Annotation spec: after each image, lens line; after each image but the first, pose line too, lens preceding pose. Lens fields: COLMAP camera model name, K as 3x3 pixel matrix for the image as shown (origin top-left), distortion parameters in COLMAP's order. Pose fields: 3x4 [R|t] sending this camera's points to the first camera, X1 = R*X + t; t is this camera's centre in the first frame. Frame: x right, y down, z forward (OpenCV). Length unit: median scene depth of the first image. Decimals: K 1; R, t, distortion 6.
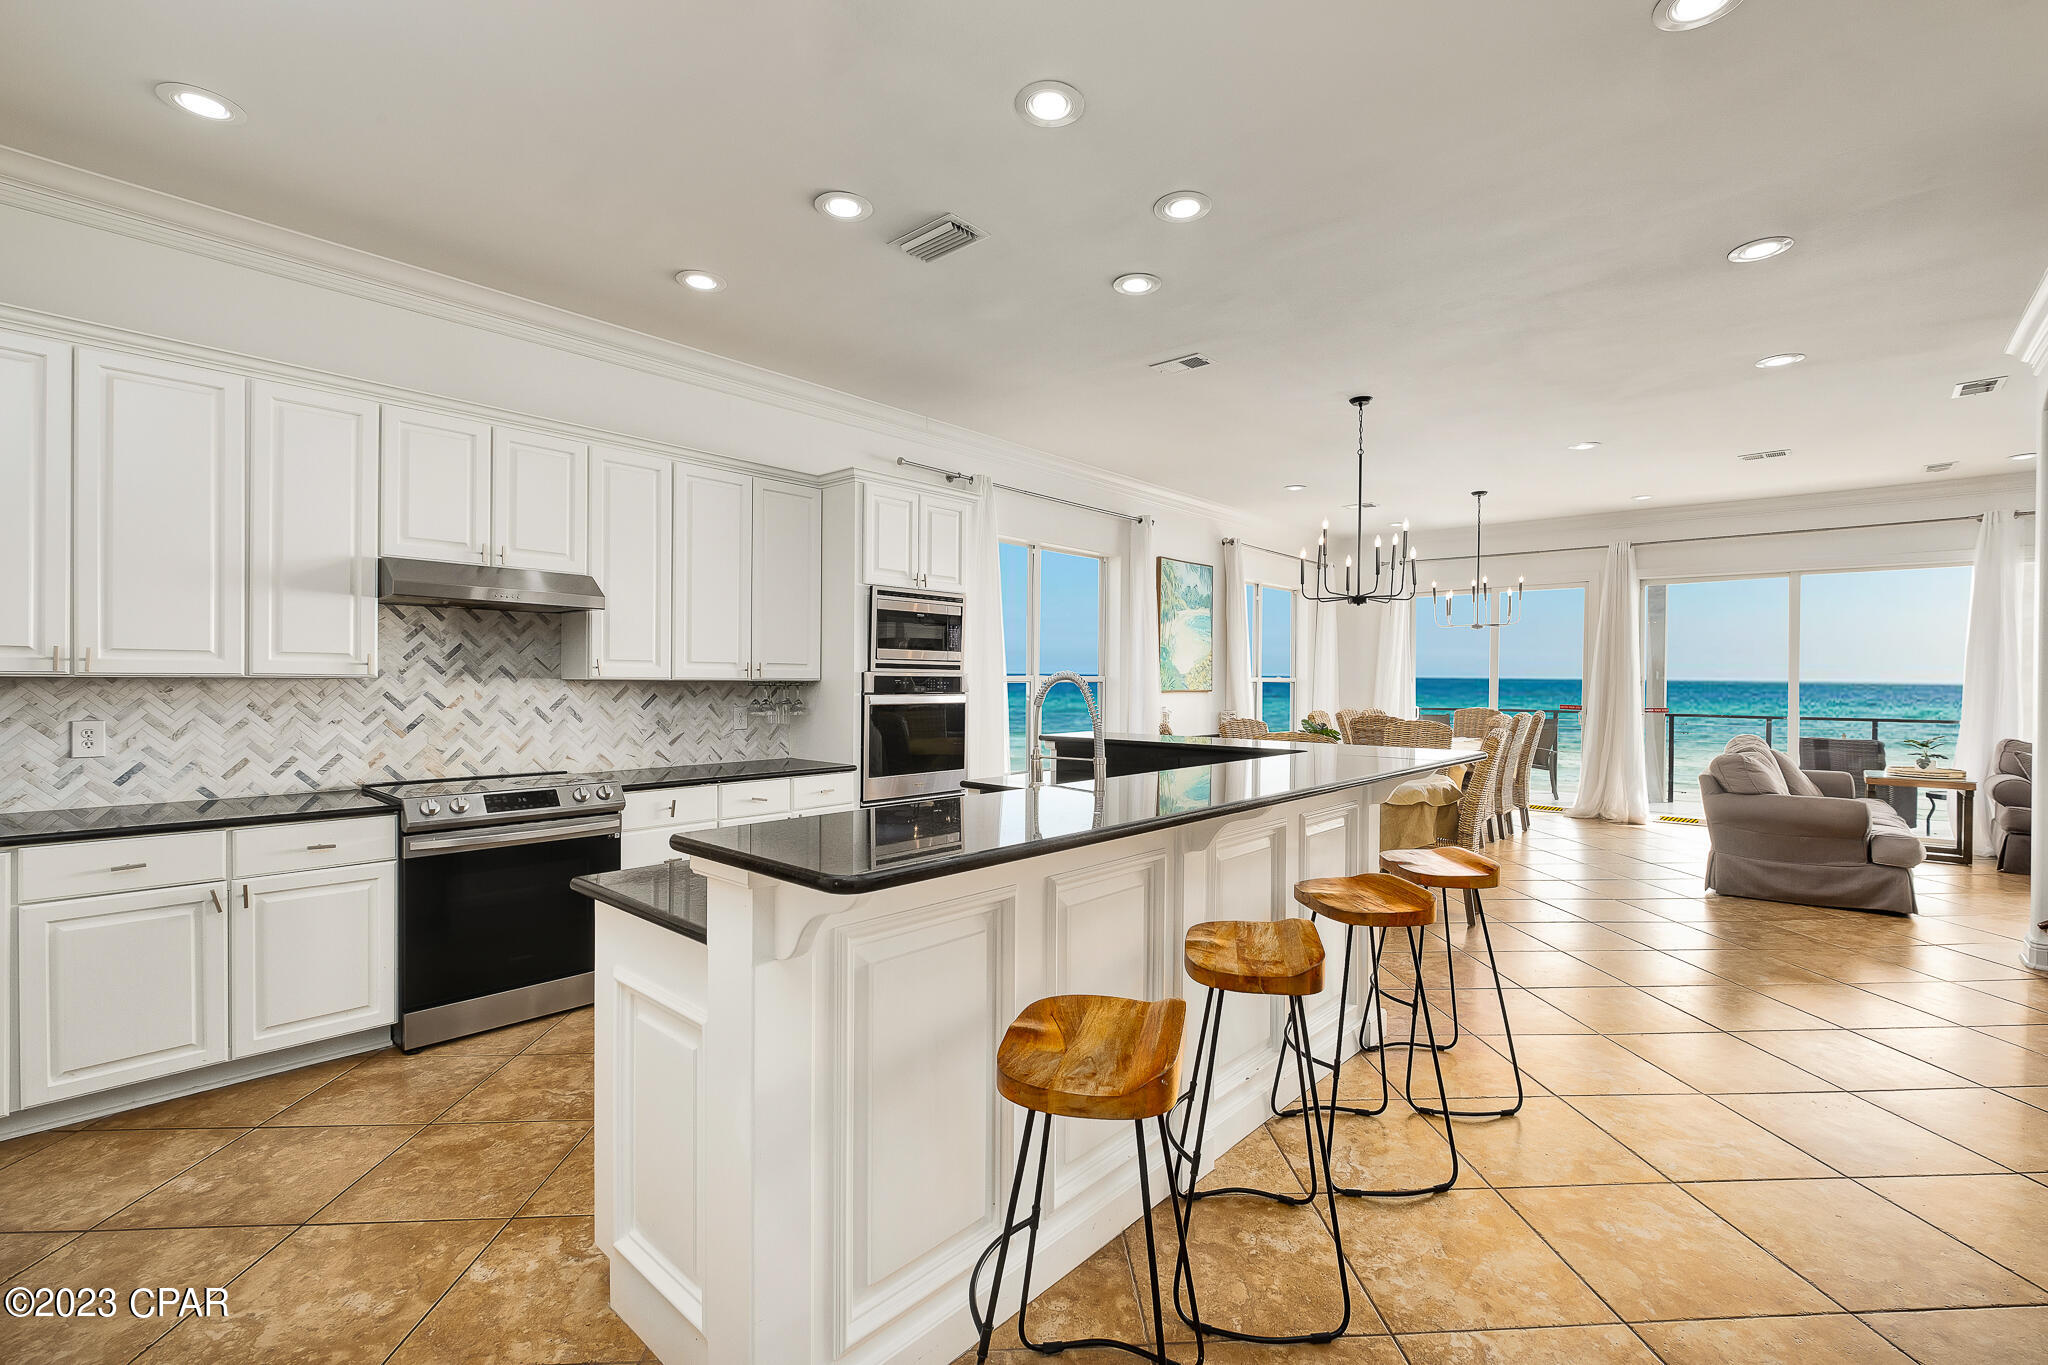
lens RADIAL K [[905.2, 0, 1034.6], [0, 905.2, 684.3], [0, 0, 1]] dist [0.001145, -0.001297]
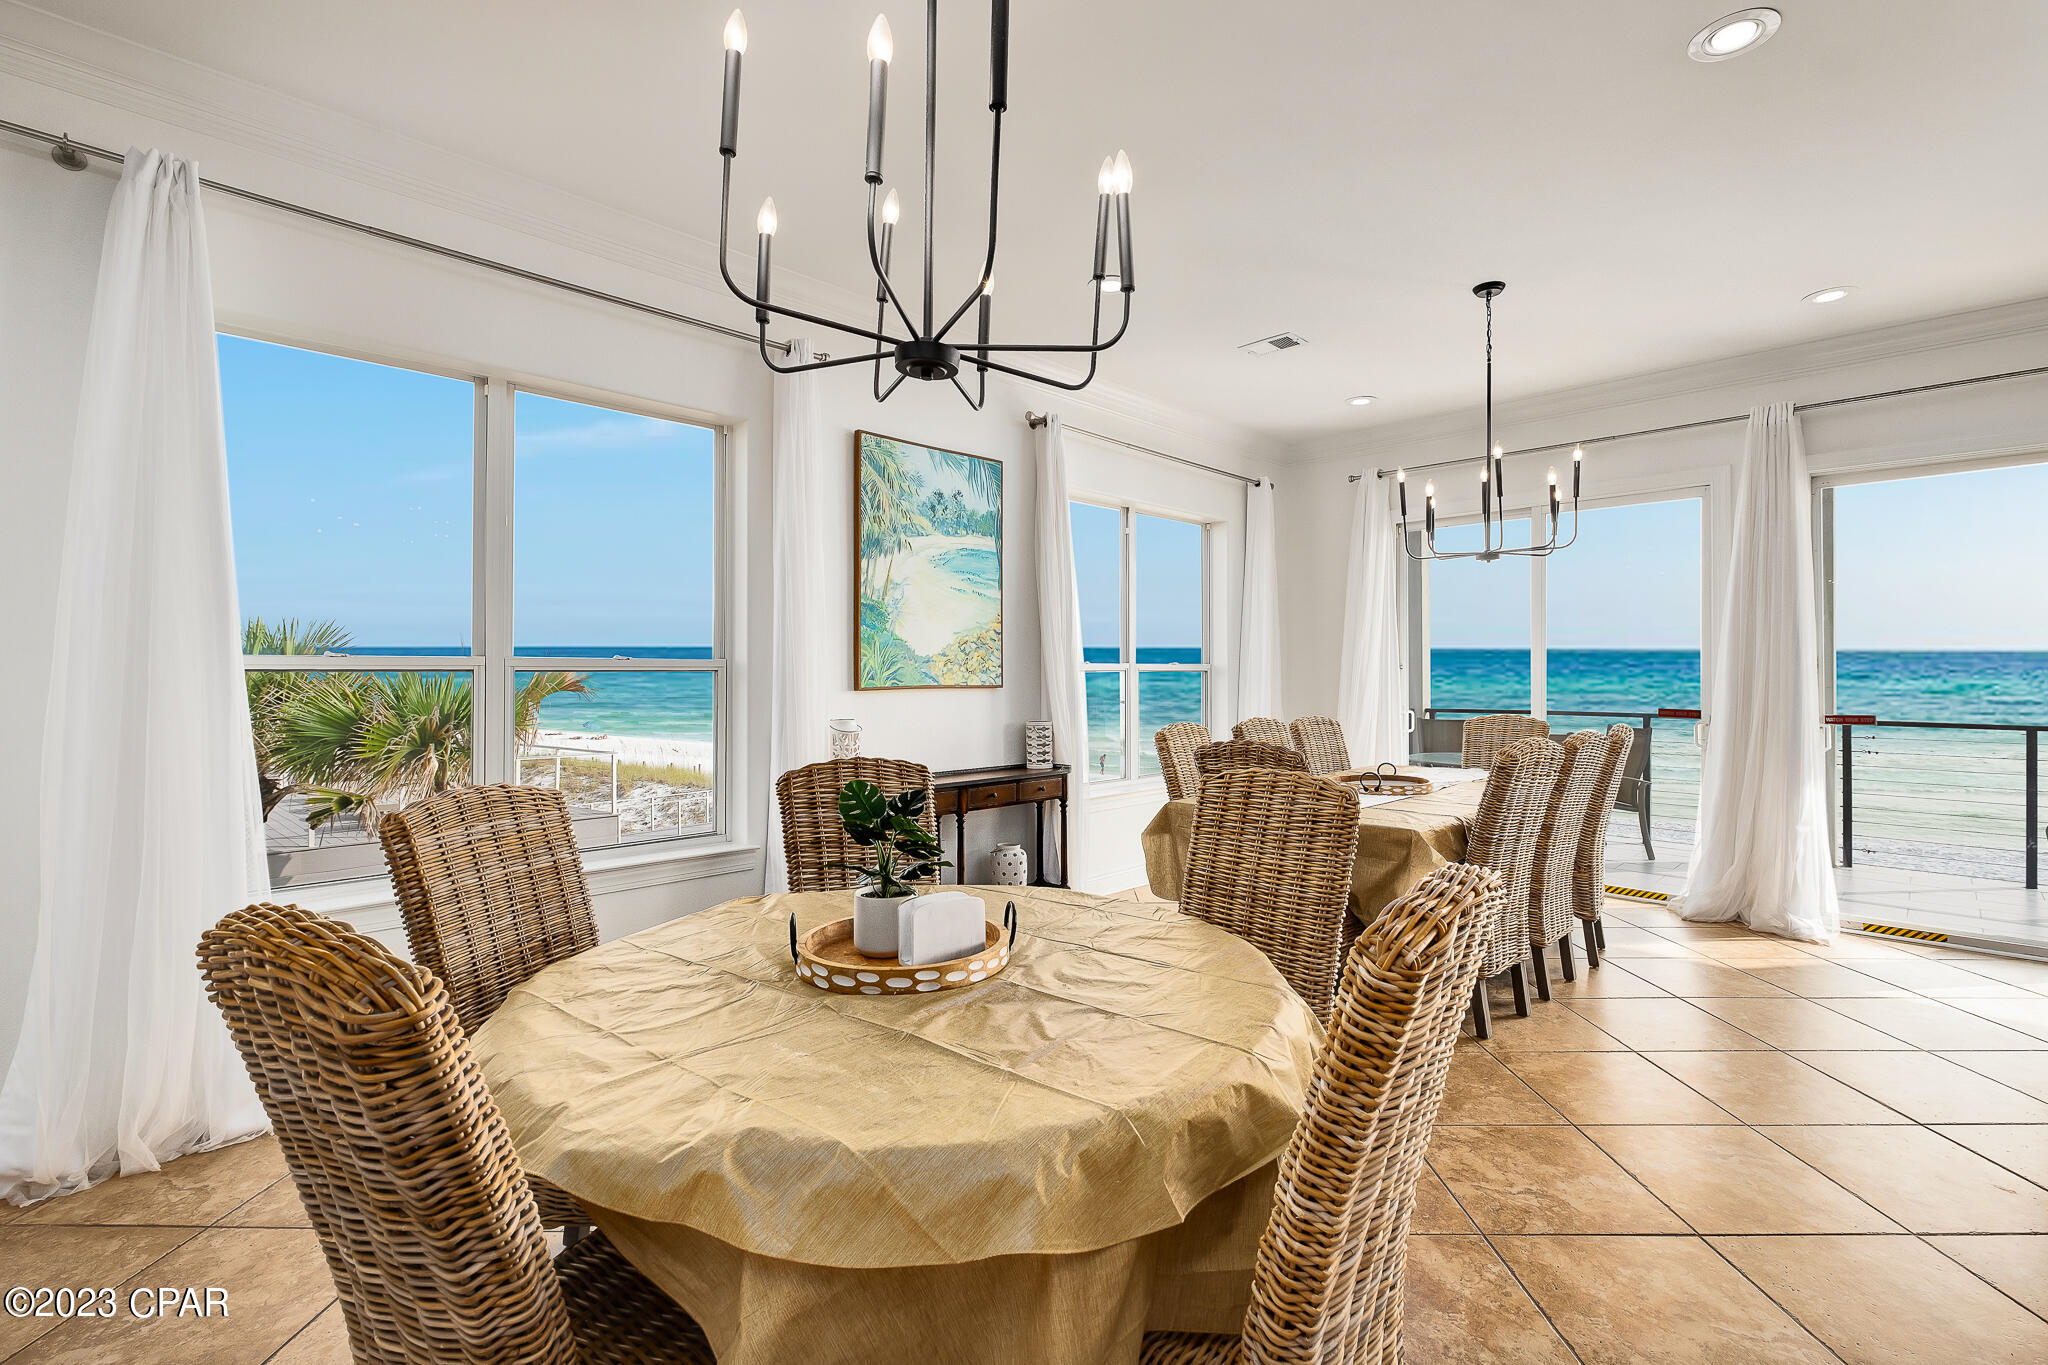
lens RADIAL K [[905.2, 0, 1027.3], [0, 905.2, 662.9], [0, 0, 1]] dist [0.001145, -0.001297]
pose [[0.997523, -0.004875, -0.070167, 0.263438], [0.003747, 0.999862, -0.016202, 0.001897], [0.070237, 0.015899, 0.997404, 0.473689]]
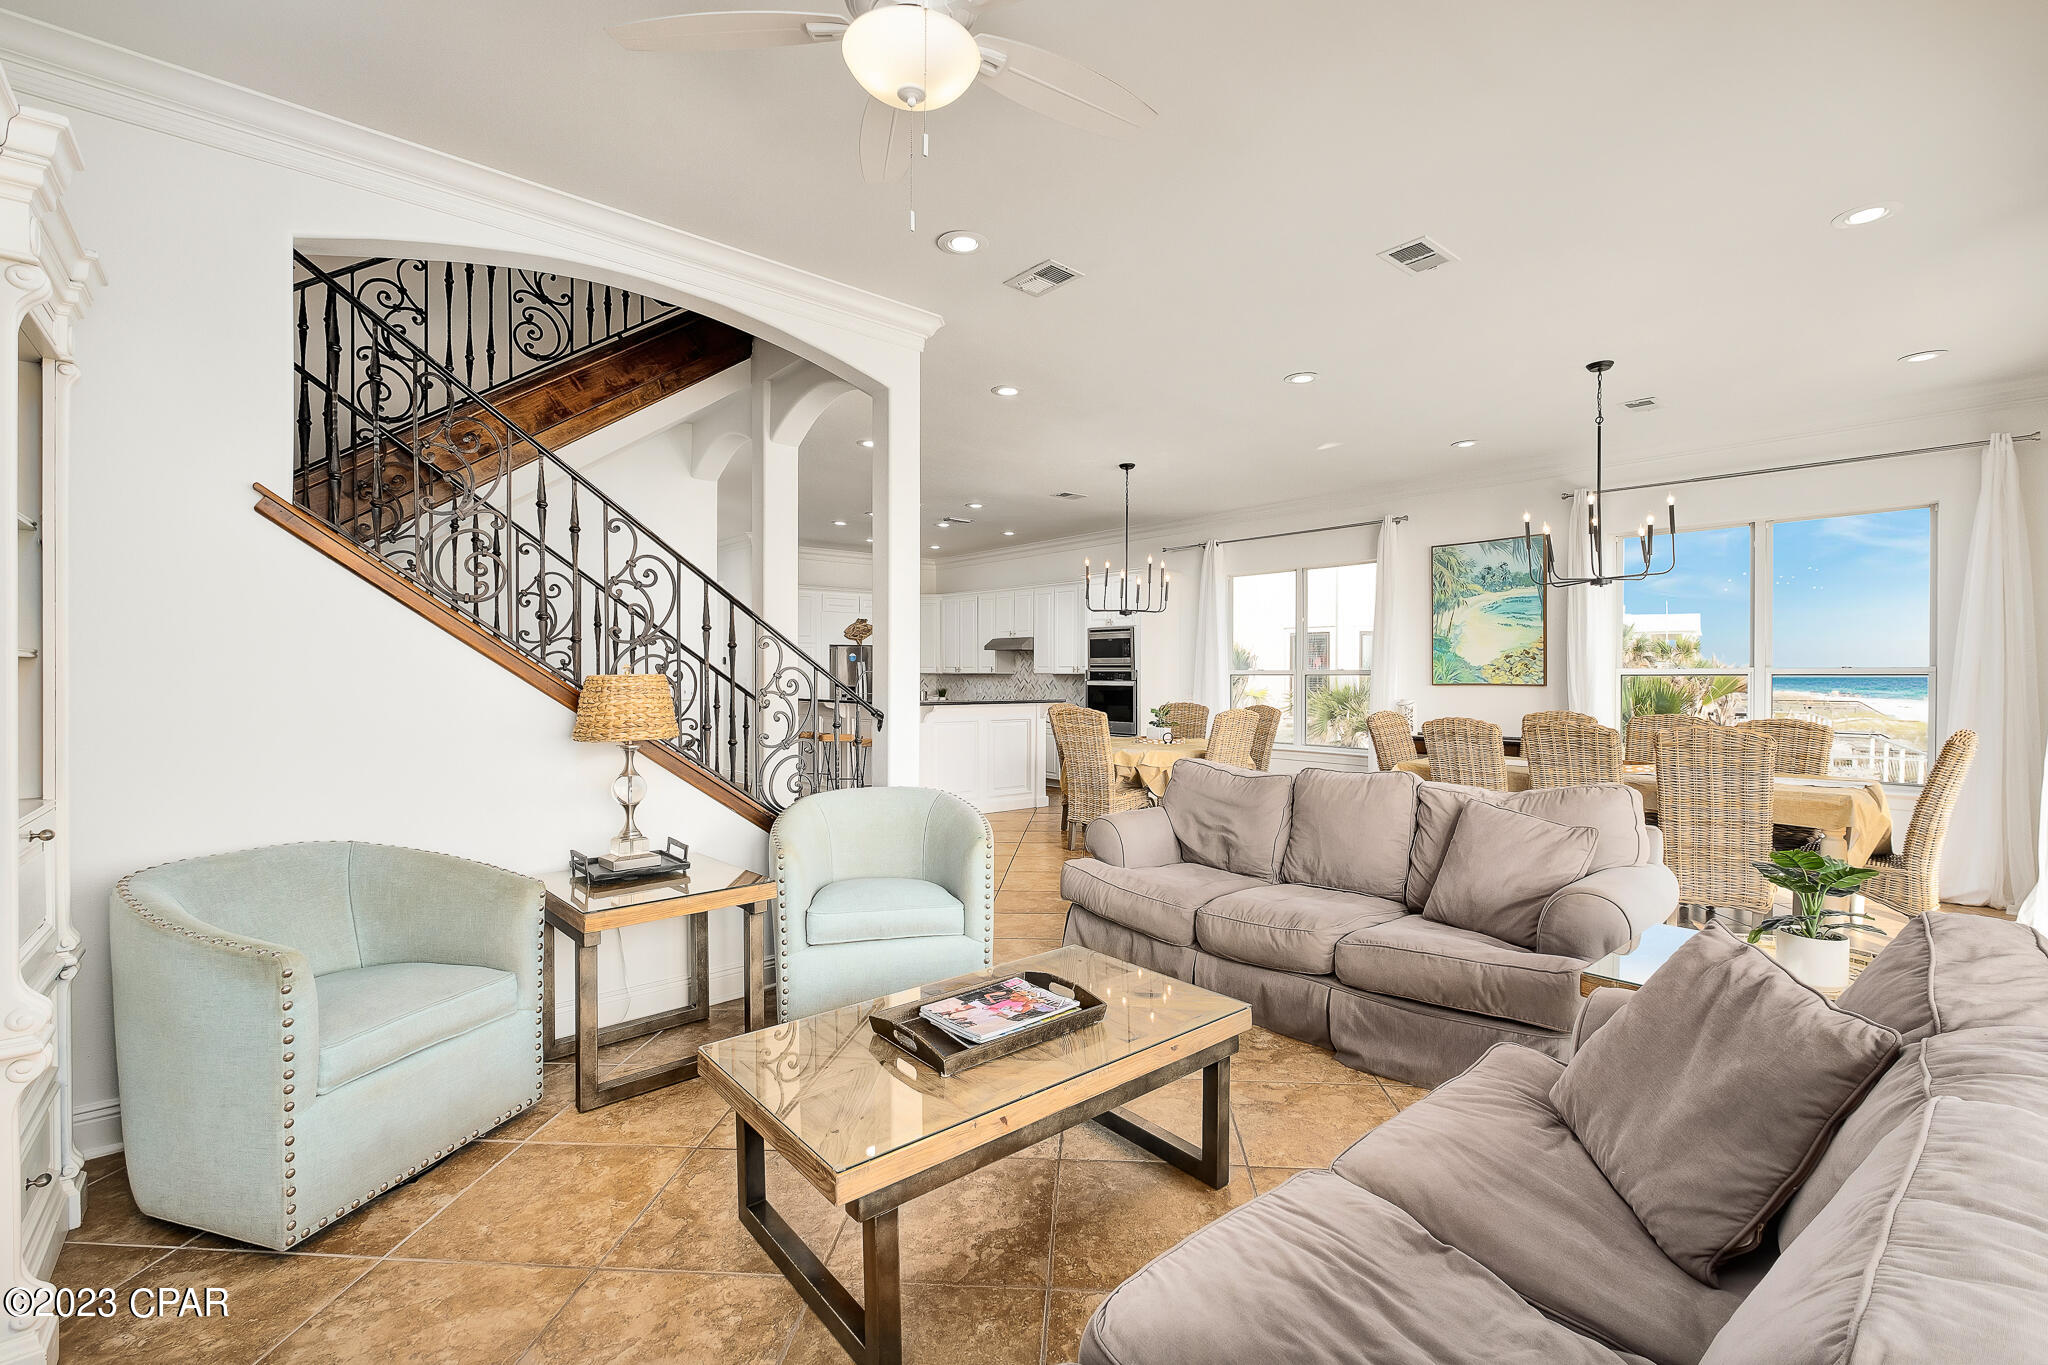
lens RADIAL K [[905.2, 0, 1021.8], [0, 905.2, 676.5], [0, 0, 1]] dist [0.001145, -0.001297]
pose [[-0.145339, -0.003647, -0.989375, 1.131963], [-0.008125, 0.999964, -0.002492, 0.005180], [0.989349, 0.007676, -0.145363, 0.684713]]
